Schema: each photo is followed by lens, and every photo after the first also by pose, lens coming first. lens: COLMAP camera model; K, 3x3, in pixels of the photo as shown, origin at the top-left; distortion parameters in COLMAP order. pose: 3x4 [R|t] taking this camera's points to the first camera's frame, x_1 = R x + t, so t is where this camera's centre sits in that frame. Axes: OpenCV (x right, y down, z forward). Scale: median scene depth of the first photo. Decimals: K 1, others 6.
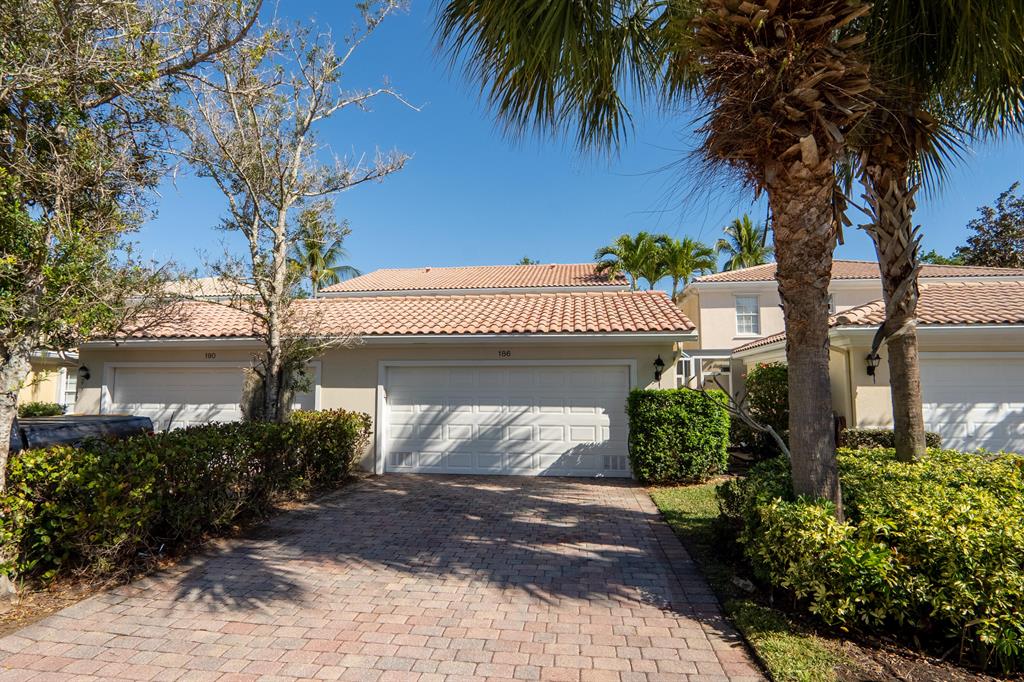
lens RADIAL K [[541.8, 0, 512.0], [0, 541.8, 341.0], [0, 0, 1]] dist [-0.027372, 0.002511]
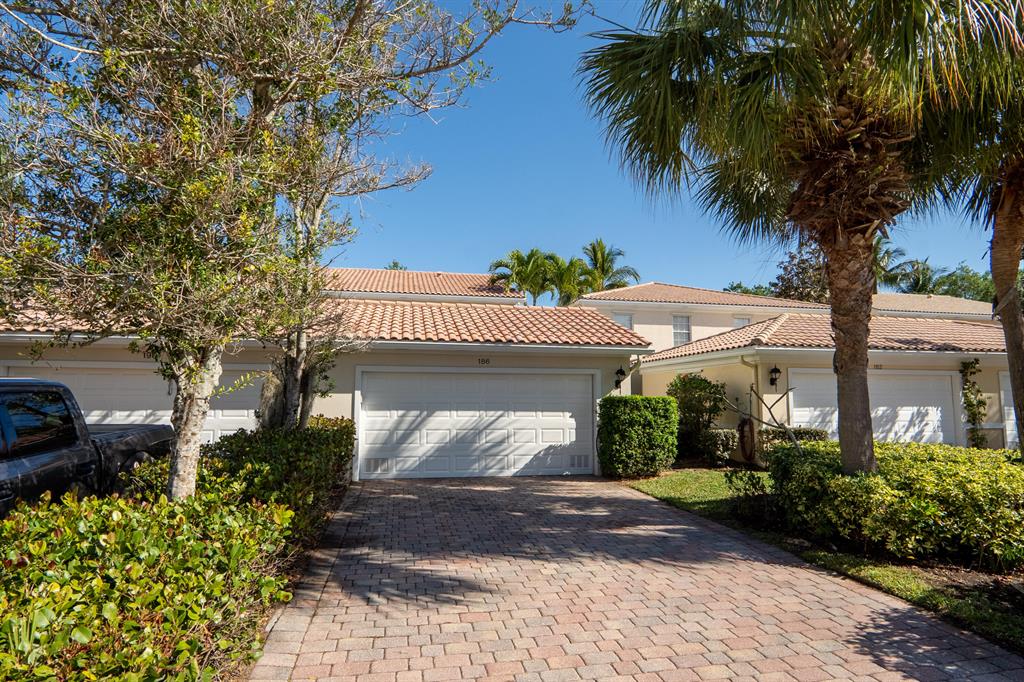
lens RADIAL K [[541.8, 0, 512.0], [0, 541.8, 341.0], [0, 0, 1]] dist [-0.027372, 0.002511]
pose [[0.949918, 0.034734, 0.310562, -0.322836], [-0.031227, 0.999380, -0.016260, -0.000935], [-0.310935, 0.005748, 0.950414, -0.022593]]
